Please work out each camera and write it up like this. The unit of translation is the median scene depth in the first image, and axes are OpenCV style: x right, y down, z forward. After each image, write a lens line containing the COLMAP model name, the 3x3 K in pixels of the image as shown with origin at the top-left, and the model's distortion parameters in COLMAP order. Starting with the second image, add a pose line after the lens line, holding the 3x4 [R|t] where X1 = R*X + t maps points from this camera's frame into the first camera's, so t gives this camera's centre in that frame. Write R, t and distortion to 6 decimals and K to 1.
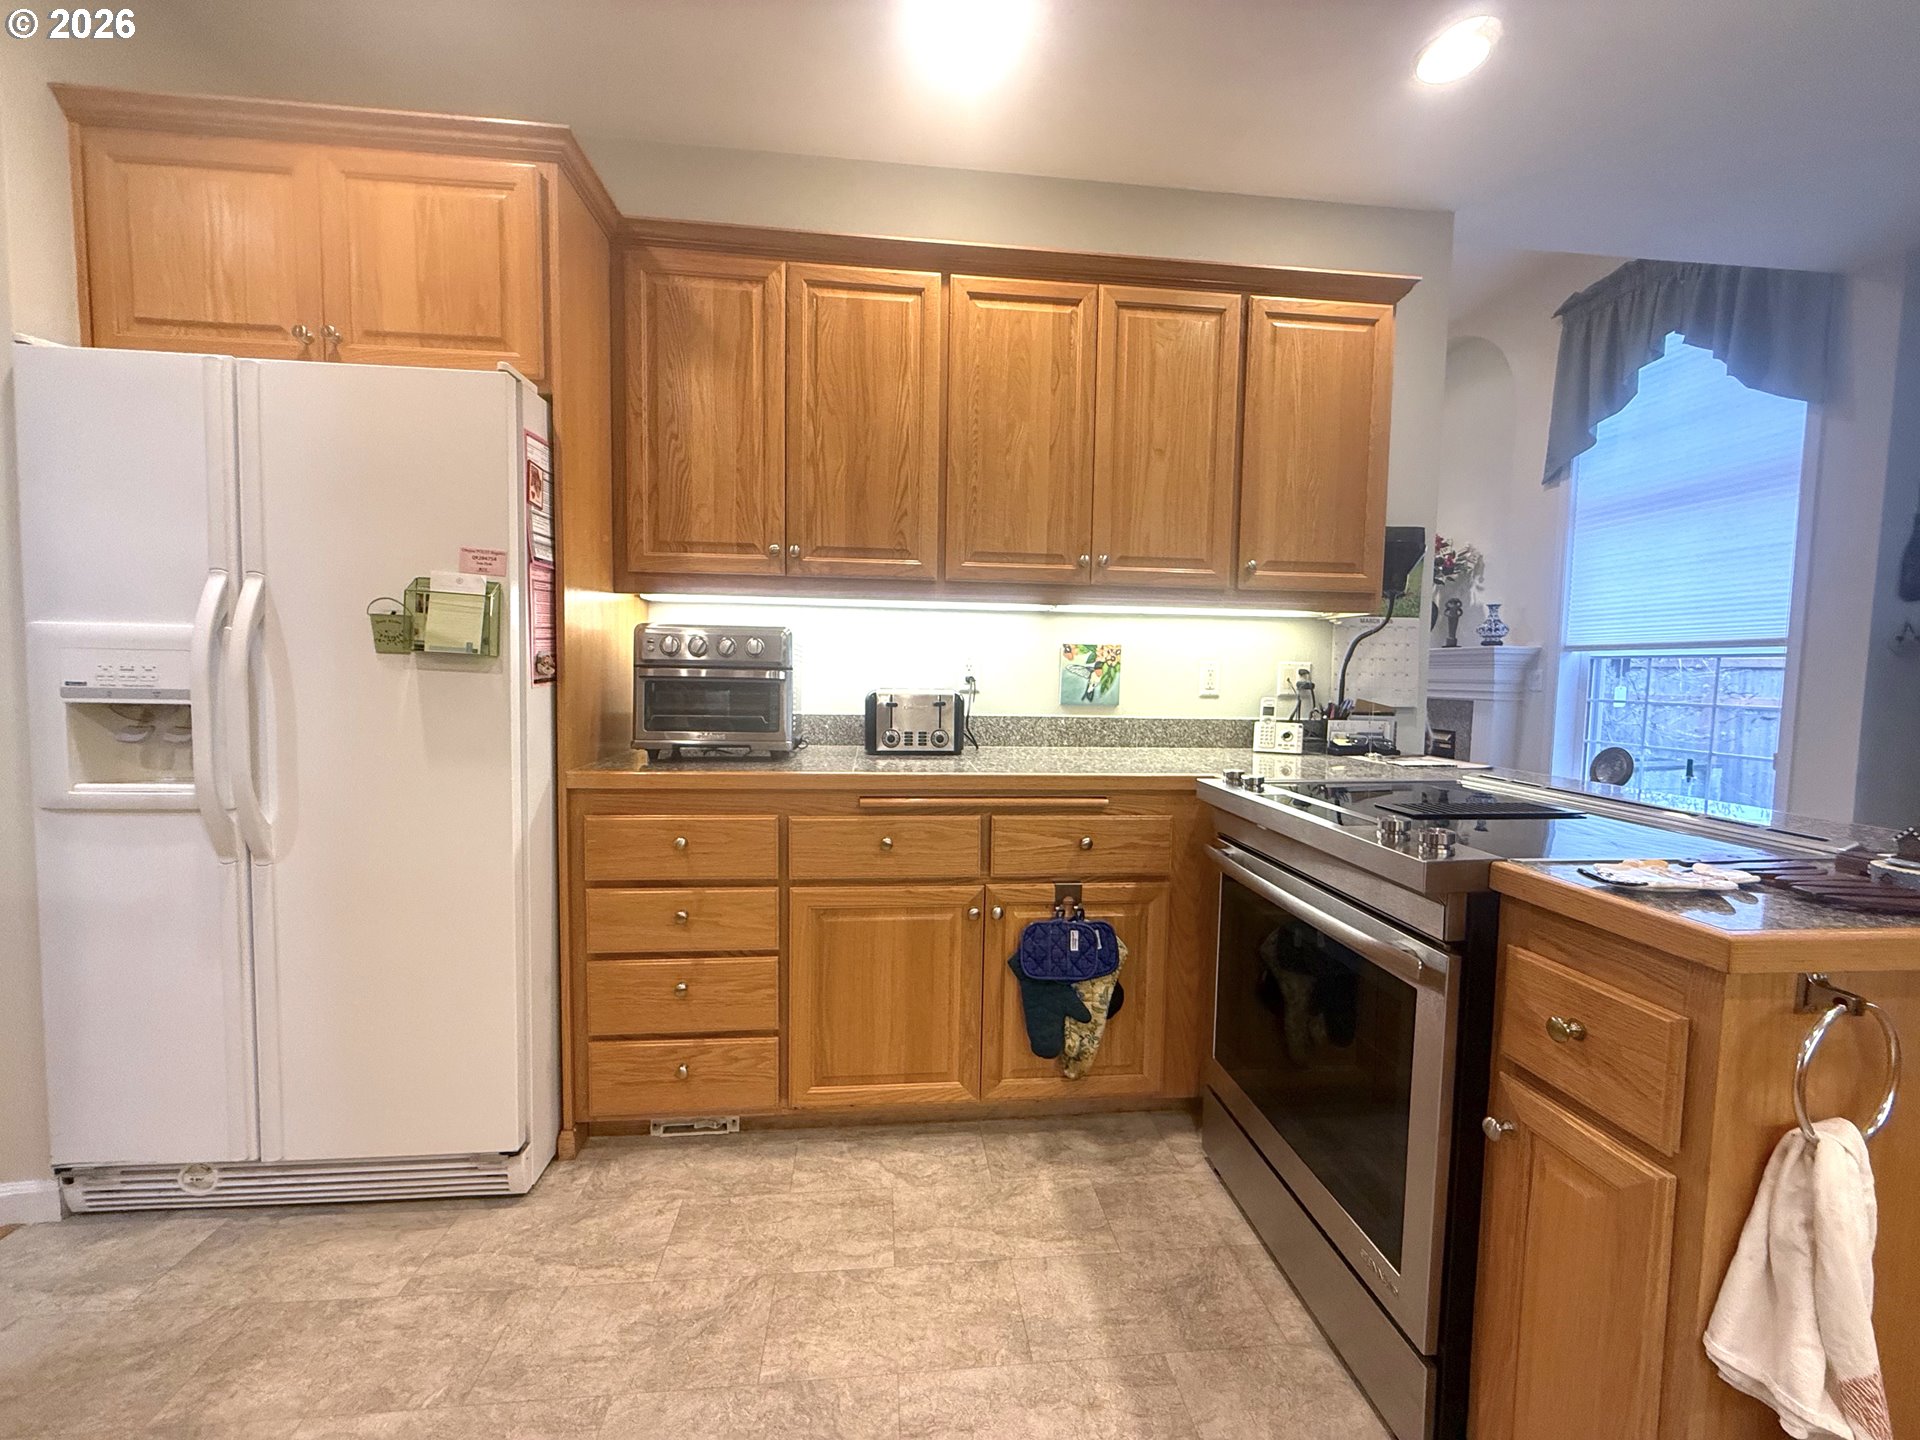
lens RADIAL K [[764.5, 0, 957.4], [0, 764.5, 719.3], [0, 0, 1]] dist [-0.001001, 0.000188]
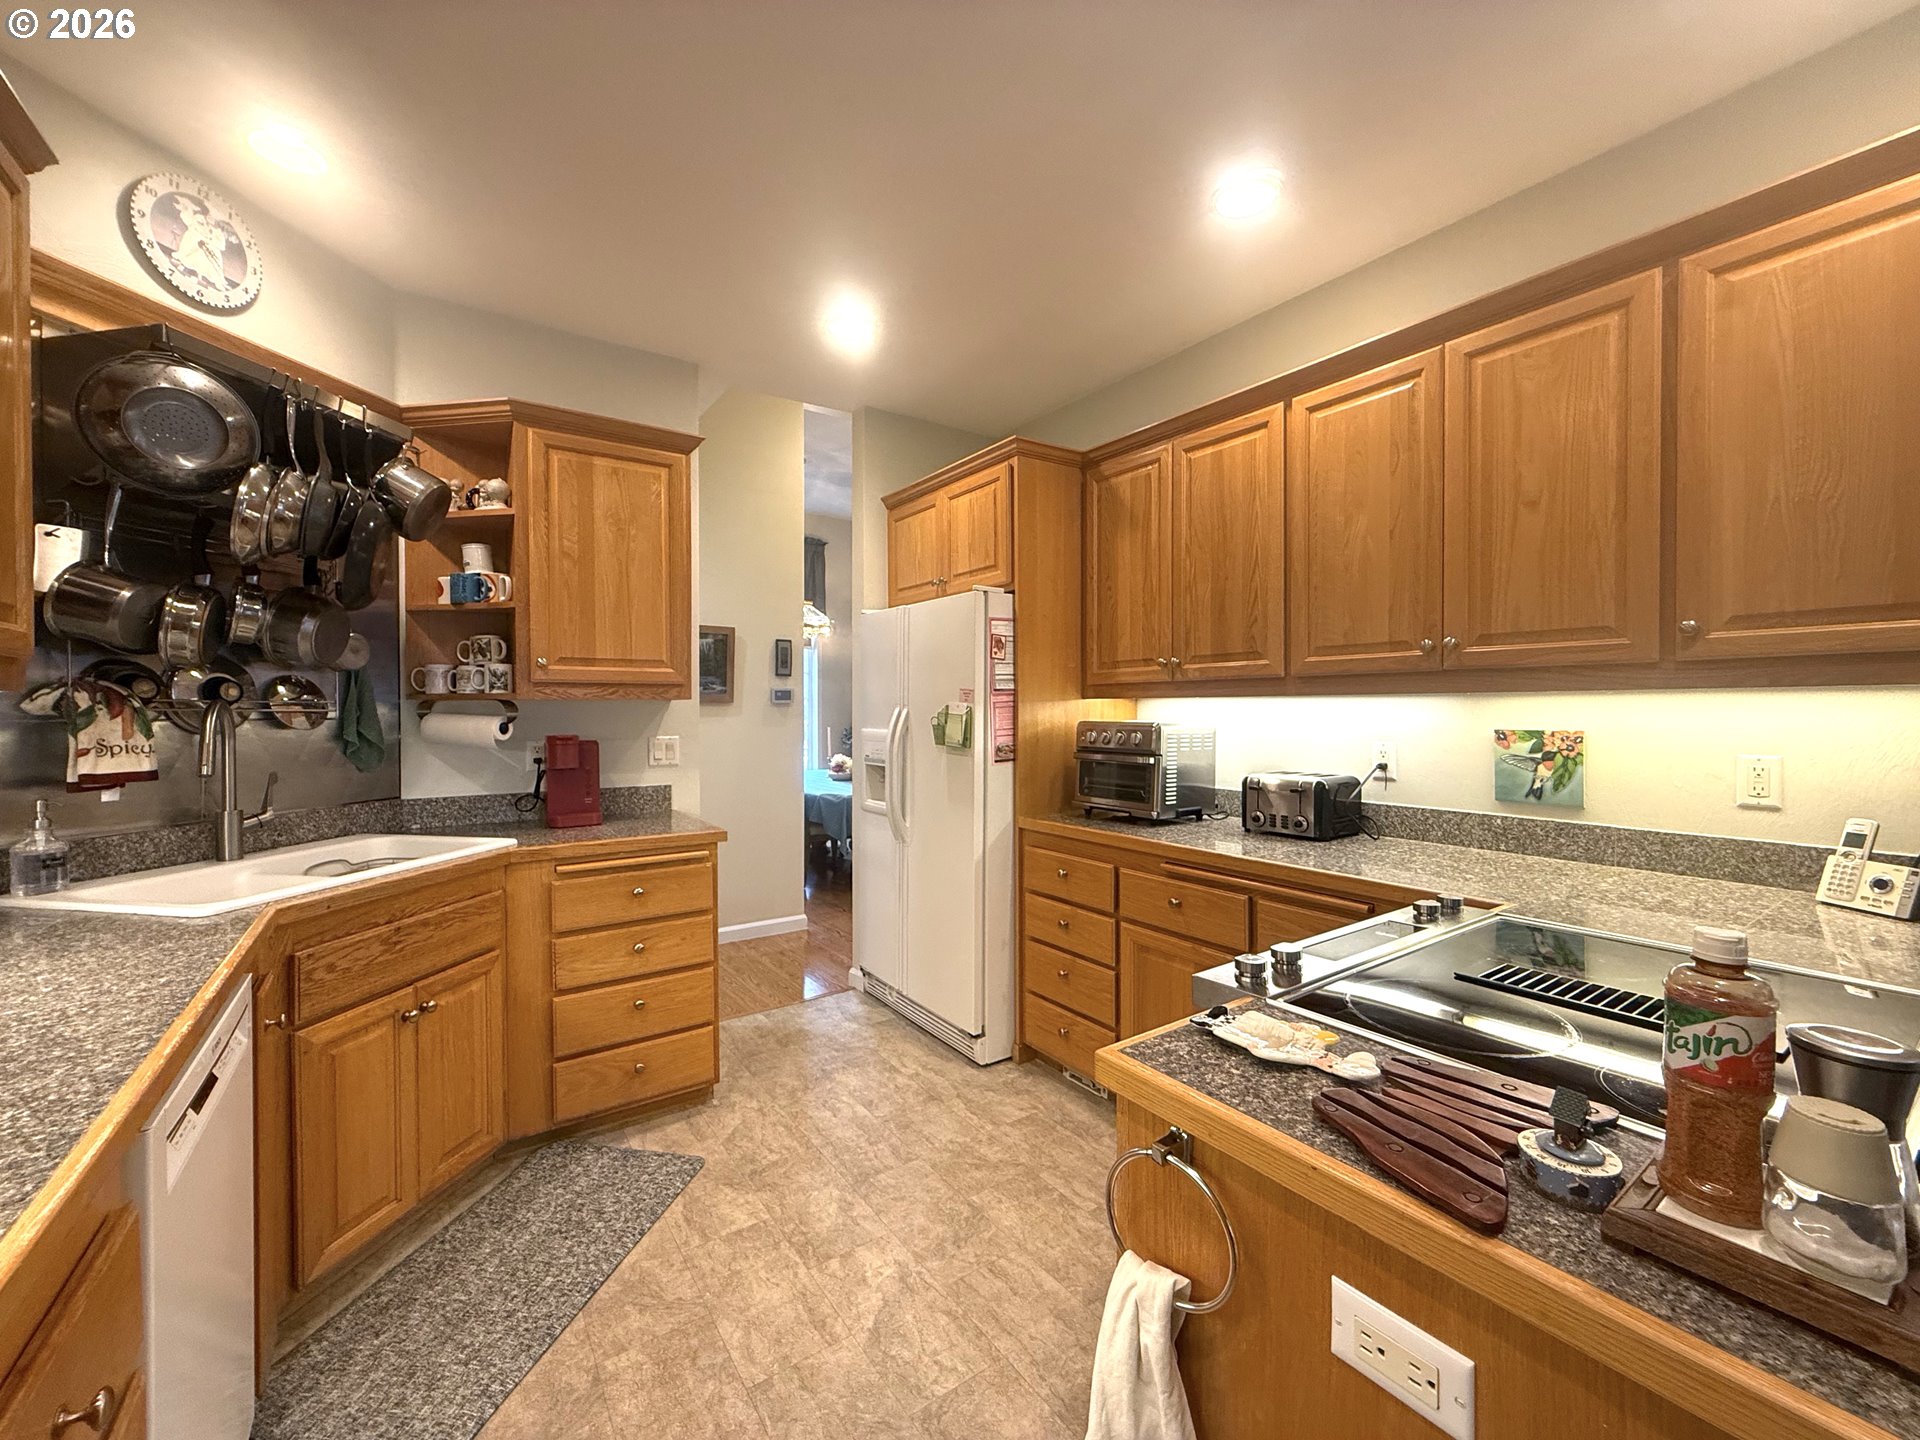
lens RADIAL K [[764.5, 0, 955.9], [0, 764.5, 721.1], [0, 0, 1]] dist [-0.001001, 0.000188]
pose [[0.485580, -0.005324, -0.874176, 0.726922], [-0.046266, 0.998423, -0.031781, -0.065753], [0.872967, 0.055877, 0.484568, 0.076580]]
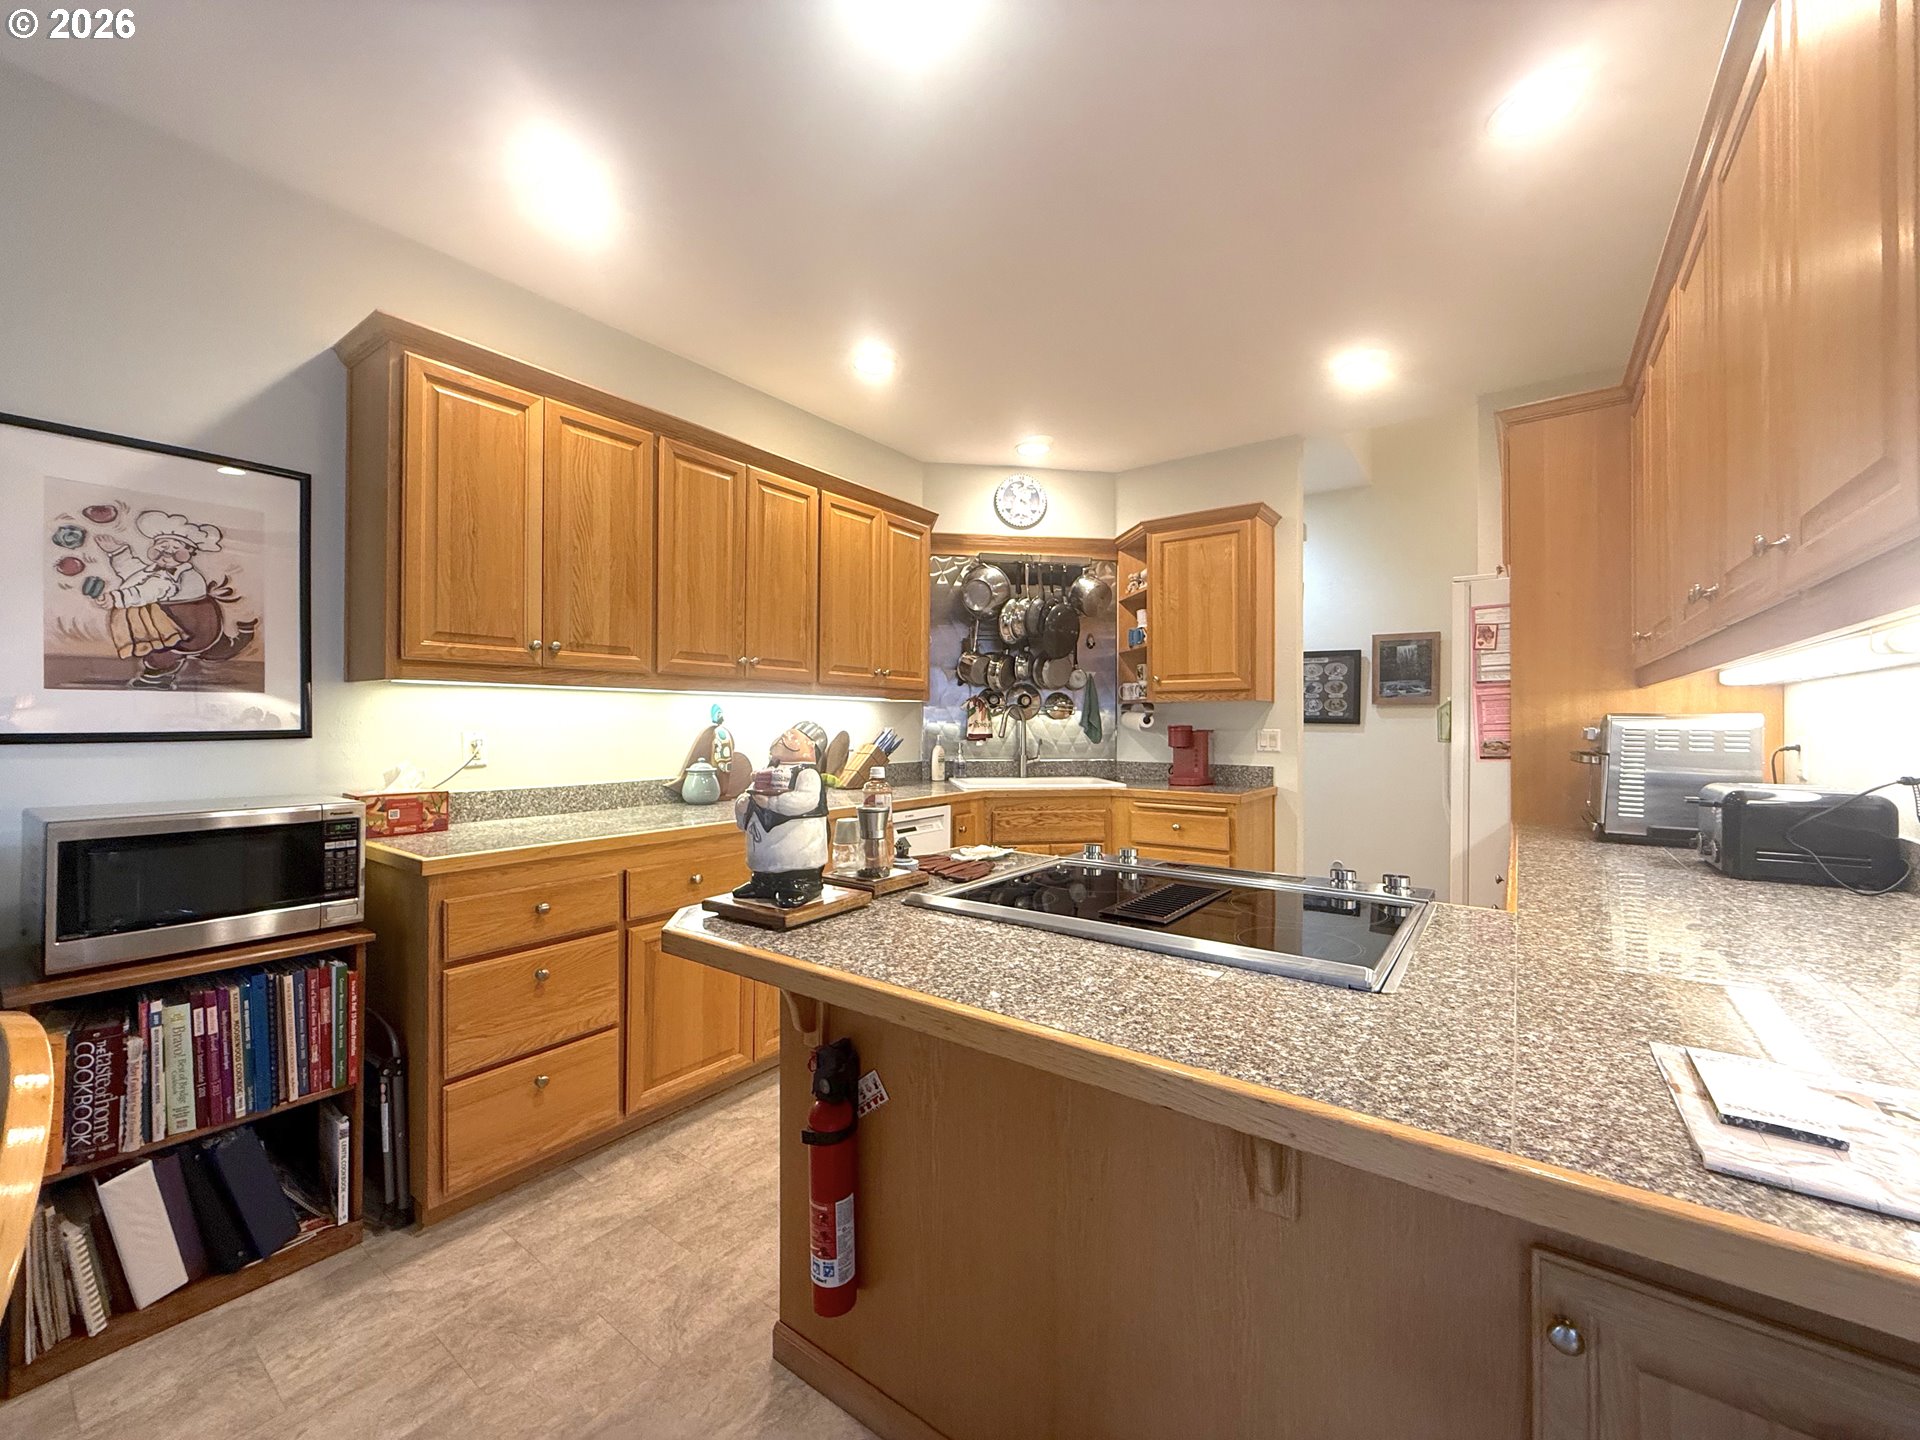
lens RADIAL K [[764.5, 0, 949.8], [0, 764.5, 721.5], [0, 0, 1]] dist [-0.001001, 0.000188]
pose [[-0.669420, -0.020101, -0.742612, 1.144395], [-0.062772, 0.997589, 0.029582, -0.083354], [0.740228, 0.066418, -0.669068, 1.012463]]
